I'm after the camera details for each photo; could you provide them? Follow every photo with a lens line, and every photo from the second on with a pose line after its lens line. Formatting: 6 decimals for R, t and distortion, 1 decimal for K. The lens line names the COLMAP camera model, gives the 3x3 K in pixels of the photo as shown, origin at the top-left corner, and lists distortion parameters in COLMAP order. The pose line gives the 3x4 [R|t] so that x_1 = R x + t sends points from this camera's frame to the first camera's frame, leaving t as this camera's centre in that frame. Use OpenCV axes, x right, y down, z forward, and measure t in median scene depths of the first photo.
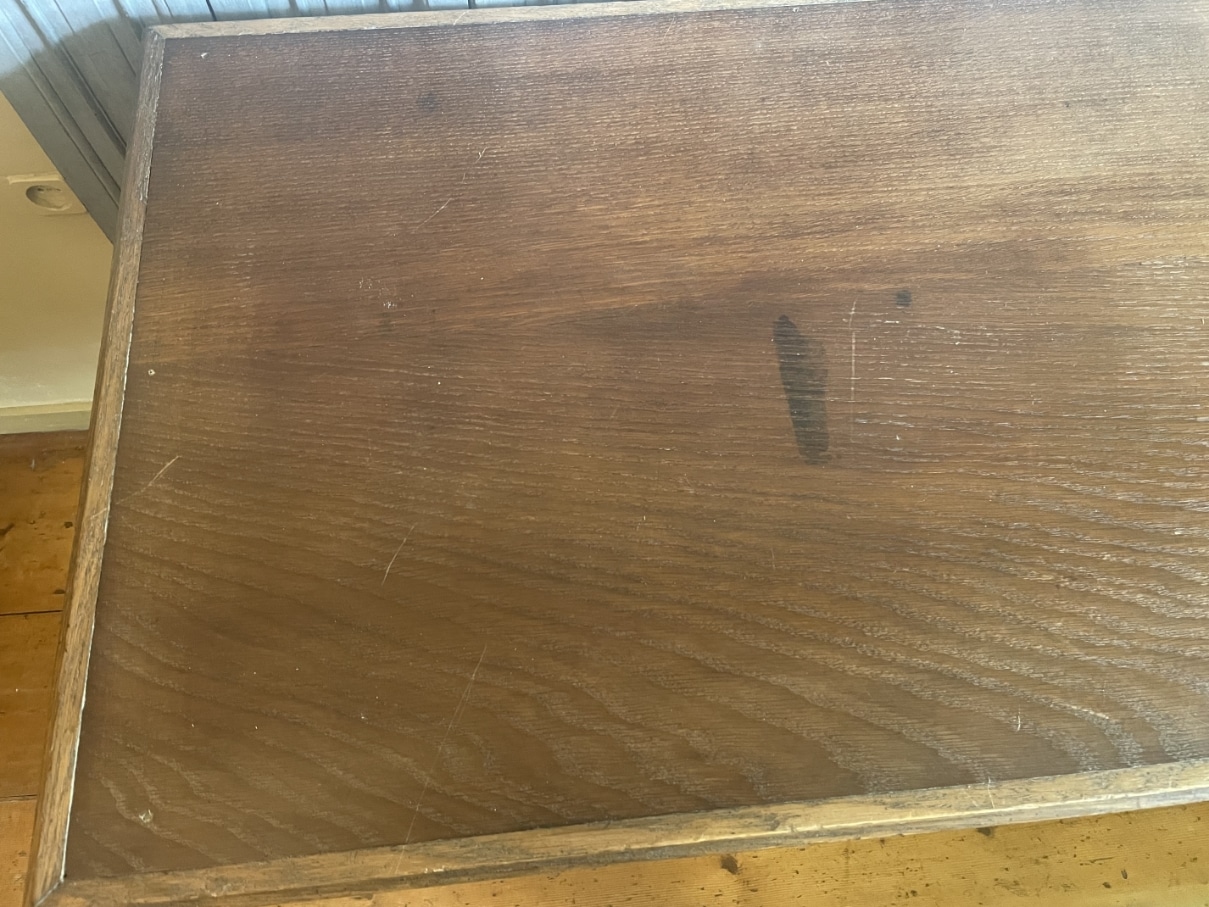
lens RADIAL K [[929.9, 0, 605.2], [0, 929.9, 444.8], [0, 0, 1]] dist [0.084795, -0.129817]
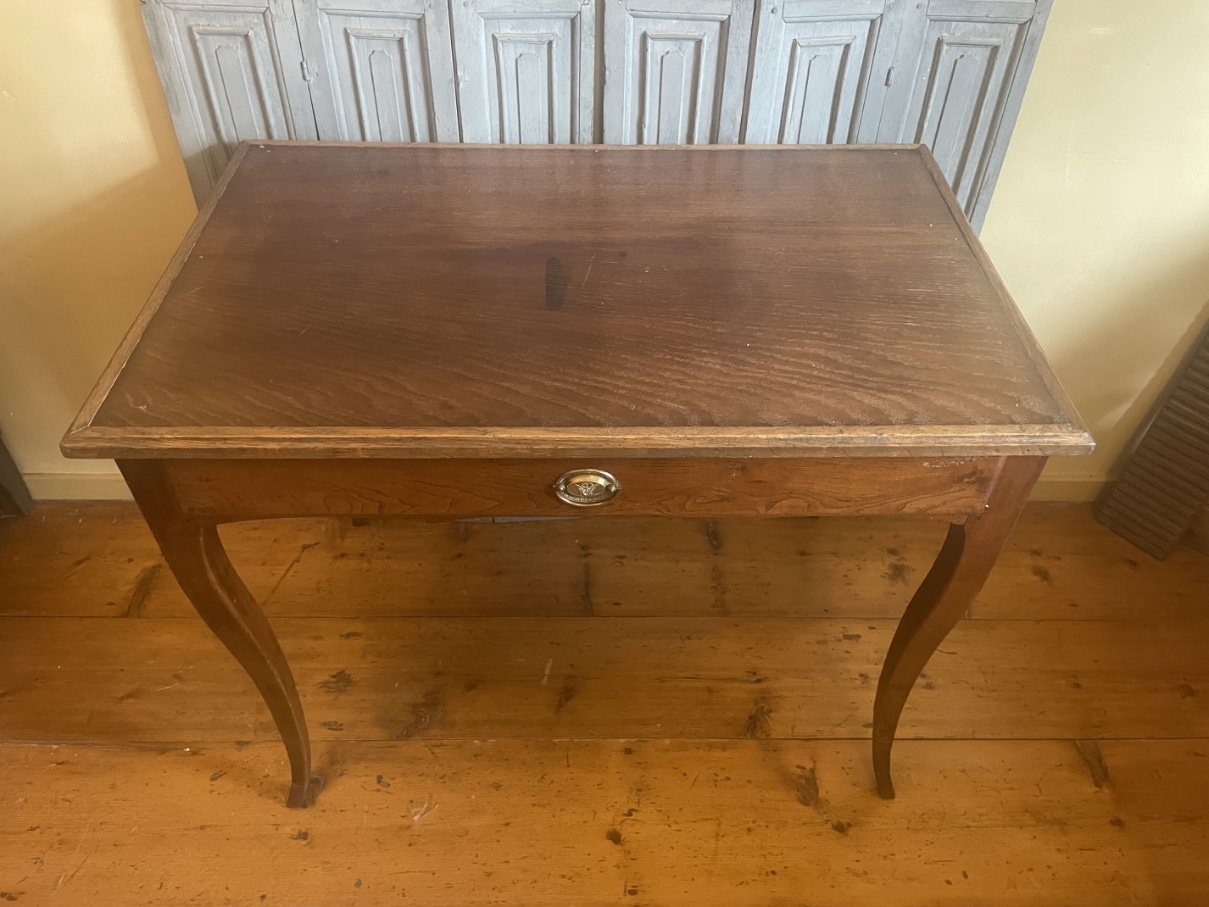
lens RADIAL K [[929.9, 0, 614.7], [0, 929.9, 442.8], [0, 0, 1]] dist [0.084795, -0.129817]
pose [[0.997497, 0.048198, -0.051742, 0.453388], [-0.064710, 0.917221, -0.393089, 0.960705], [0.028512, 0.395453, 0.918043, -0.541022]]
